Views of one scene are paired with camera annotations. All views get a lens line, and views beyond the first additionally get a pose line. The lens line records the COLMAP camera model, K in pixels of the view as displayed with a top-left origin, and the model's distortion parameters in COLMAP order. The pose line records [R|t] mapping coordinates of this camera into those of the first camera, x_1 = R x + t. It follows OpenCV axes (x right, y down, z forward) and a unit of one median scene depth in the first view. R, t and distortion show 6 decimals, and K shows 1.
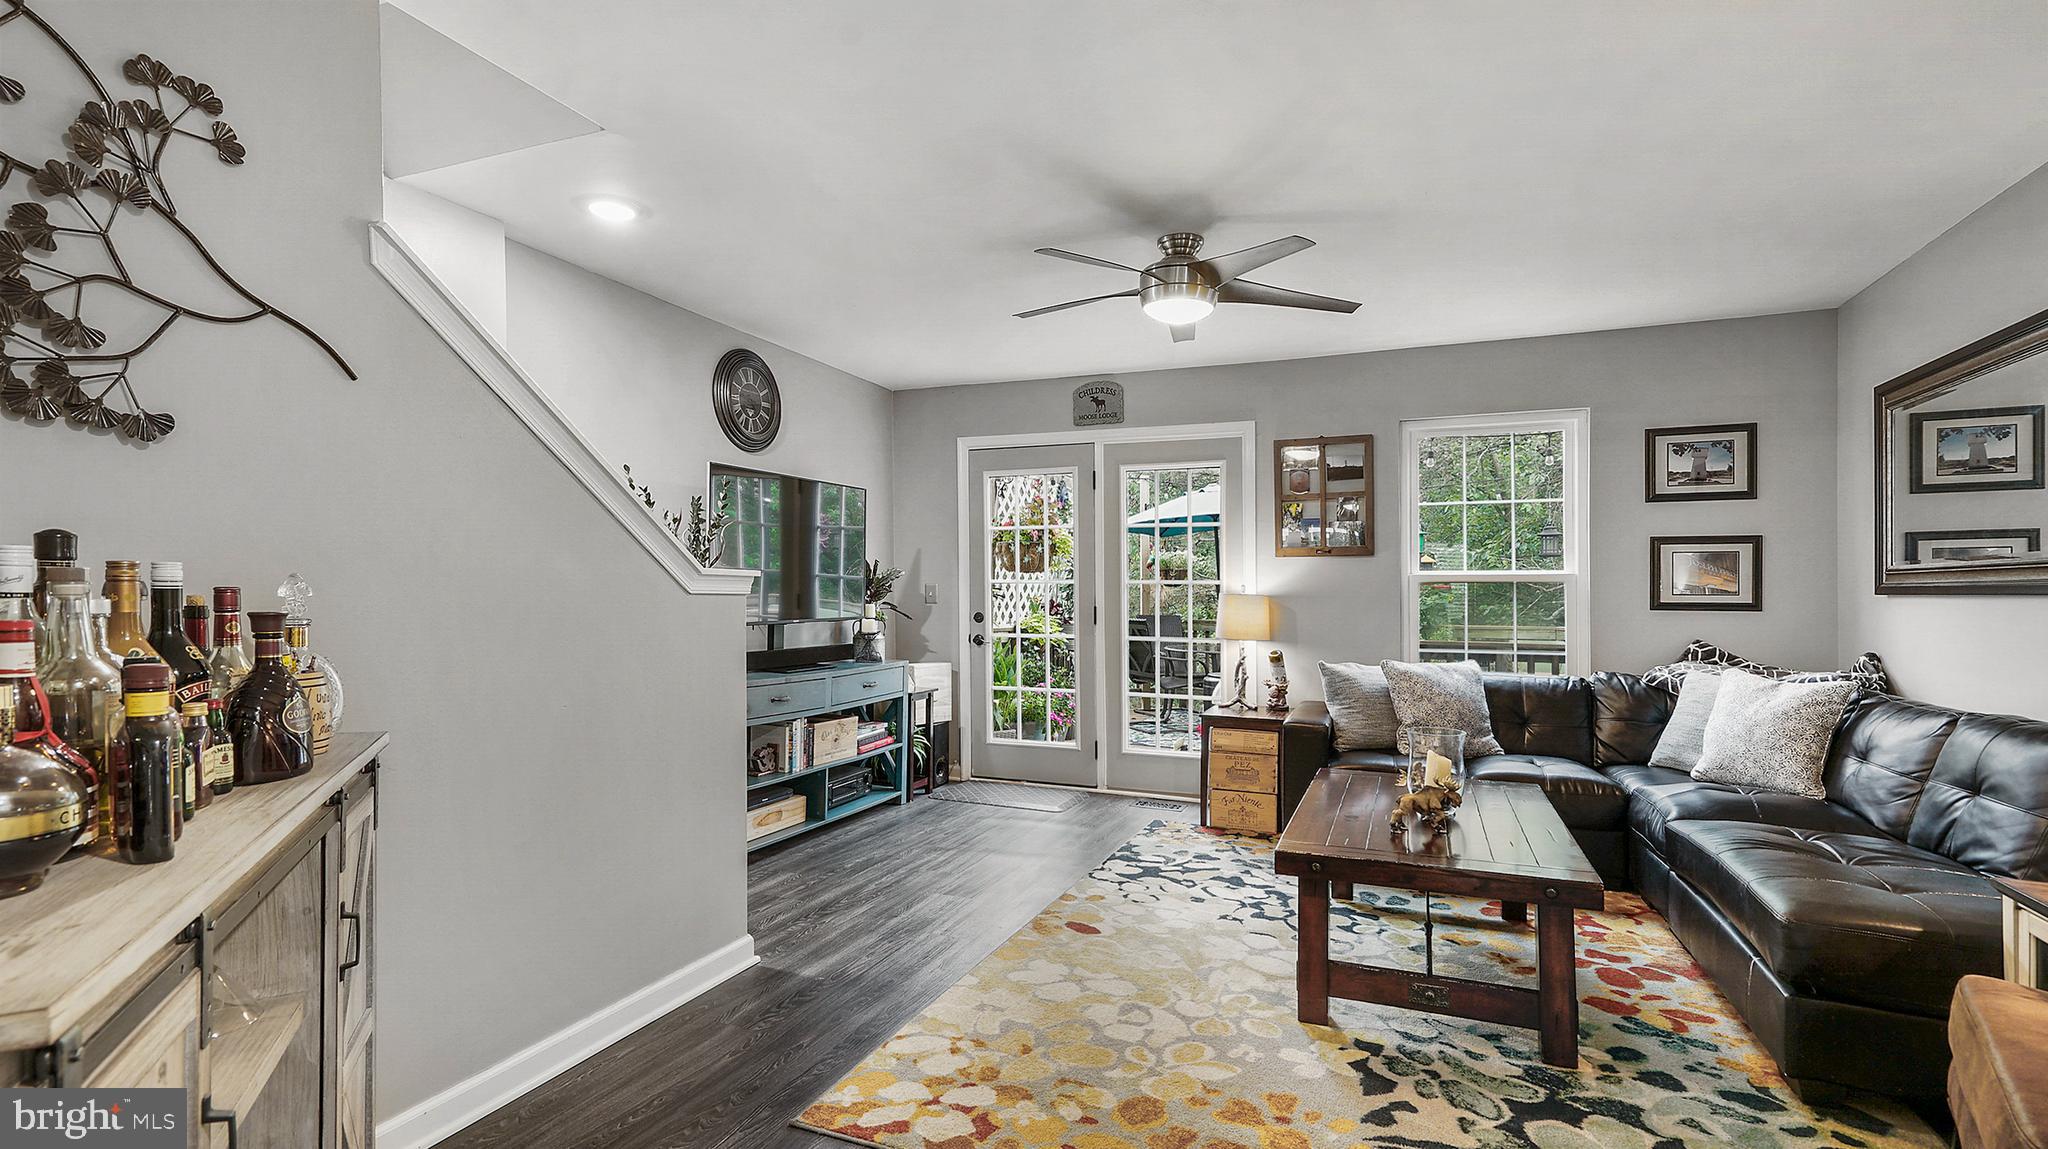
lens RADIAL K [[934.9, 0, 1028.0], [0, 934.9, 589.0], [0, 0, 1]] dist [0.003359, 0.000758]
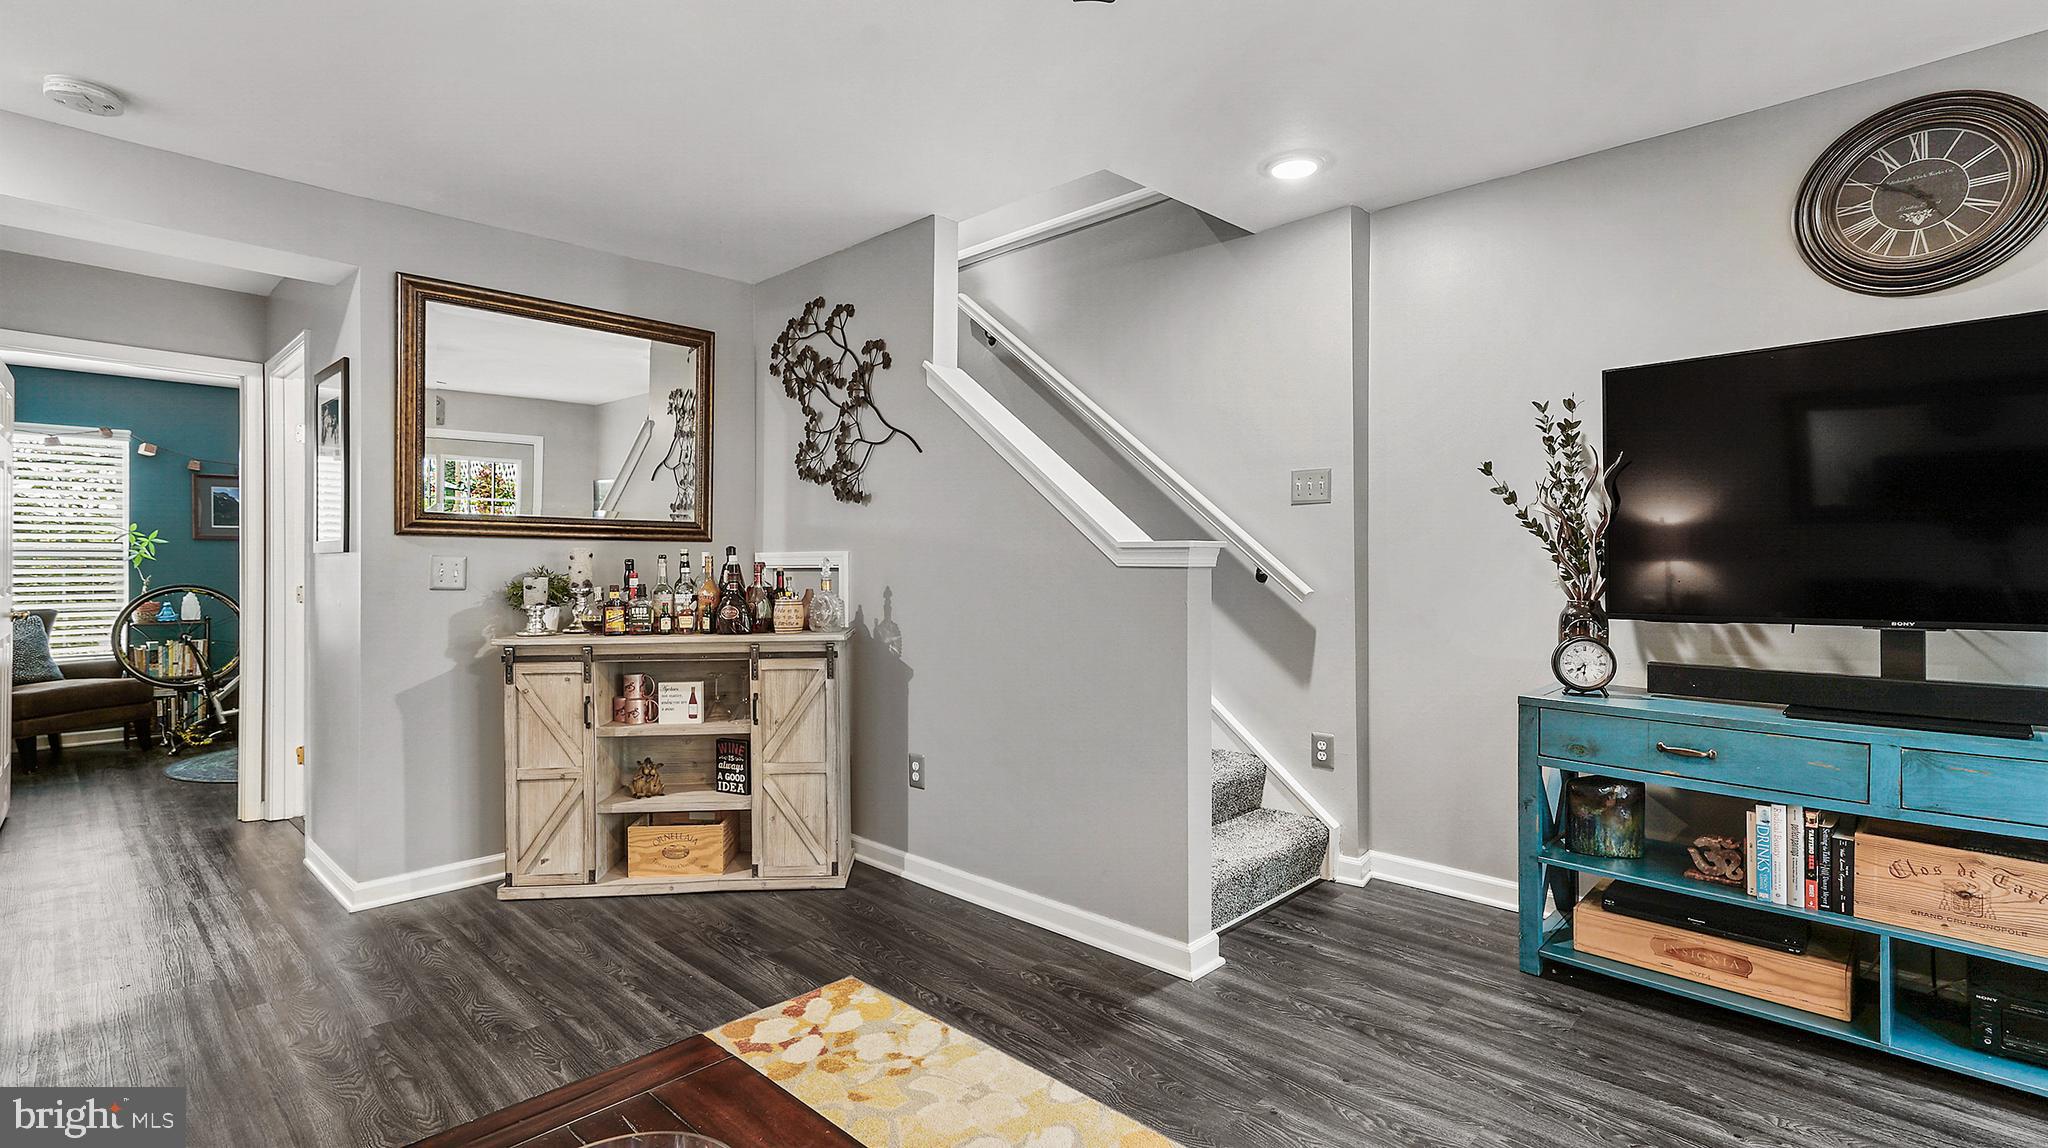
lens RADIAL K [[947.1, 0, 1022.0], [0, 947.1, 570.8], [0, 0, 1]] dist [0.009266, 0.001057]
pose [[-0.365435, -0.000821, -0.930836, 0.717044], [0.001843, 0.999997, -0.001606, 0.012640], [0.930835, -0.002302, -0.365433, 1.391635]]
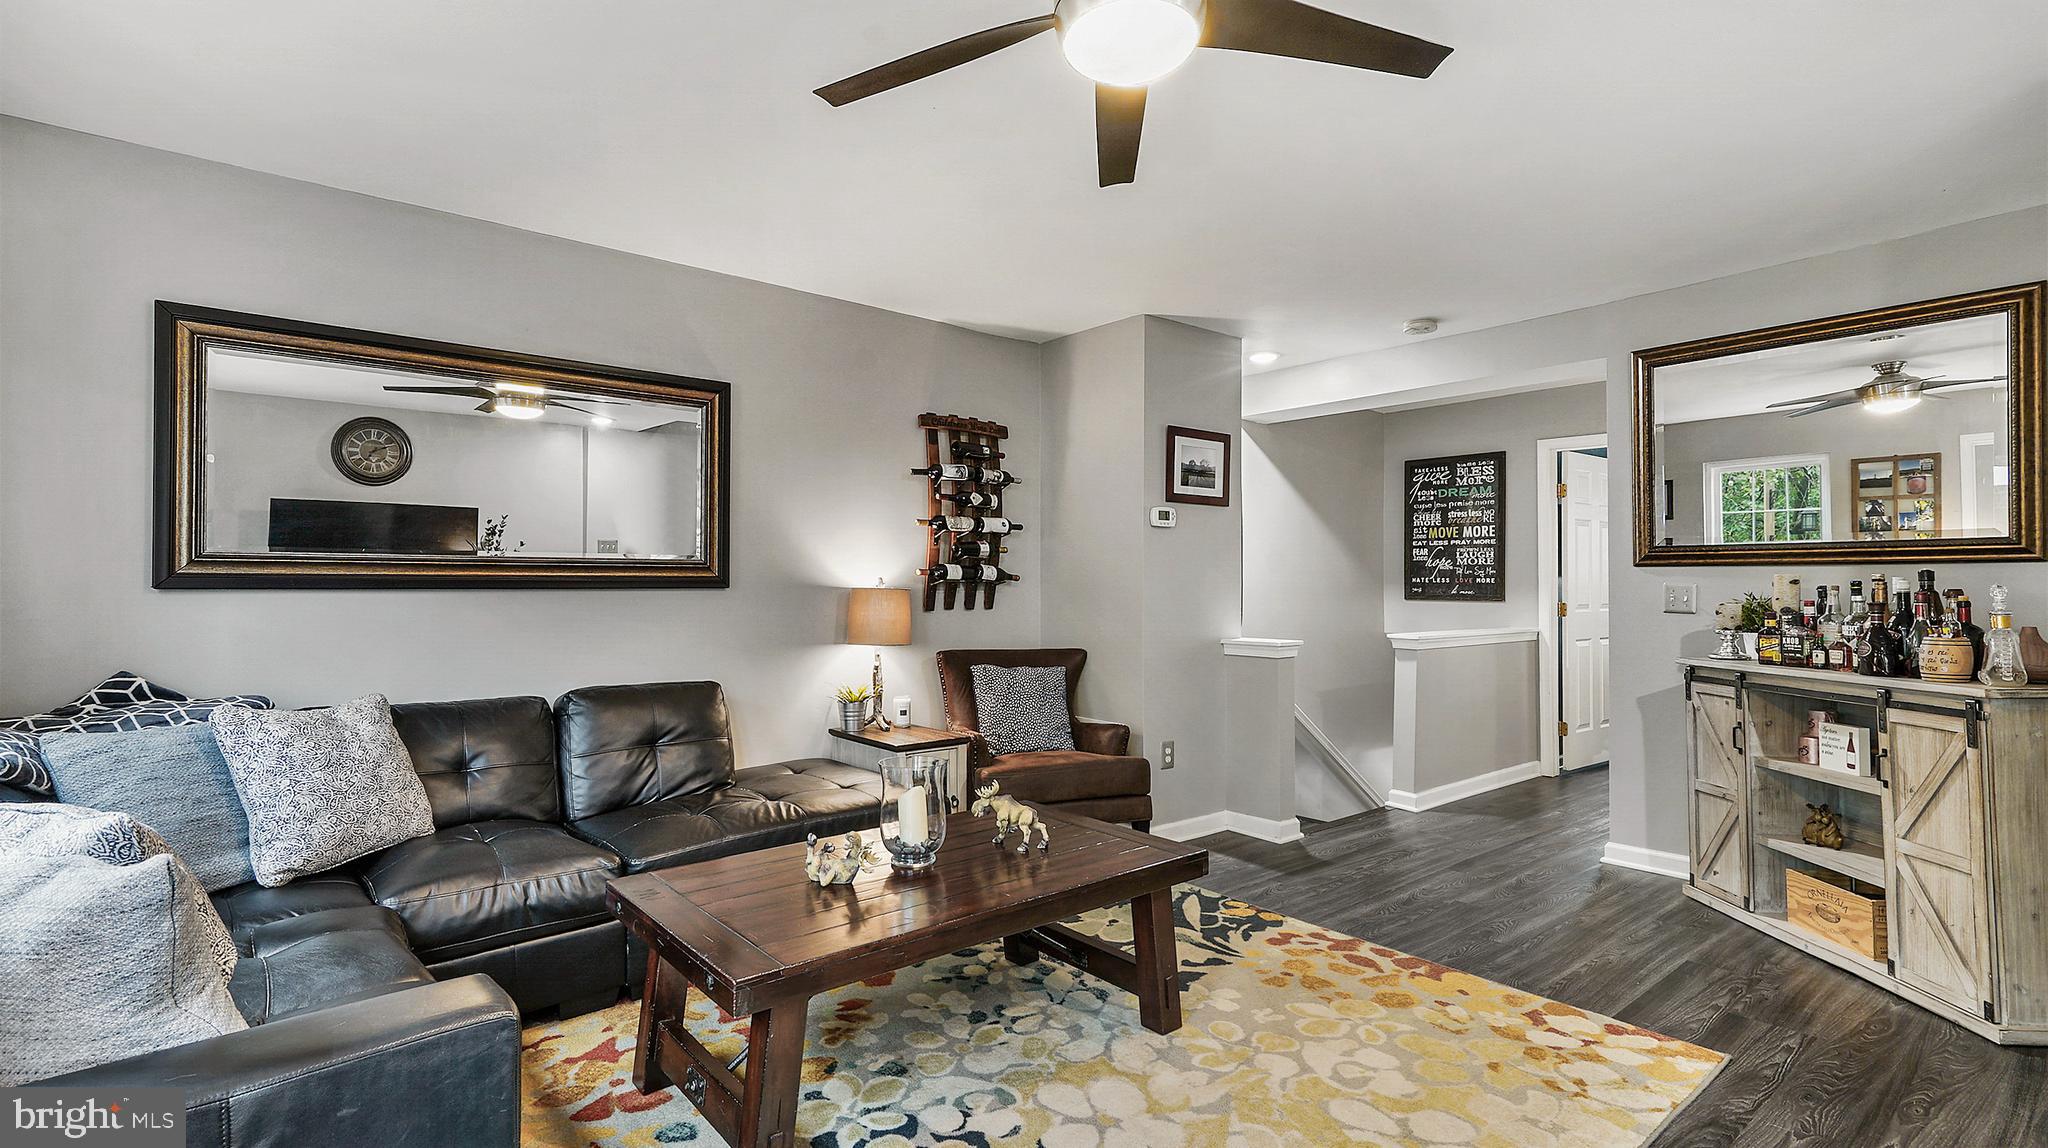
lens RADIAL K [[947.1, 0, 1022.0], [0, 947.1, 570.8], [0, 0, 1]] dist [0.009266, 0.001057]
pose [[-0.883678, 0.002696, 0.468087, -0.030902], [-0.006824, 0.999803, -0.018642, 0.003363], [-0.468045, -0.019668, -0.883486, 2.008424]]
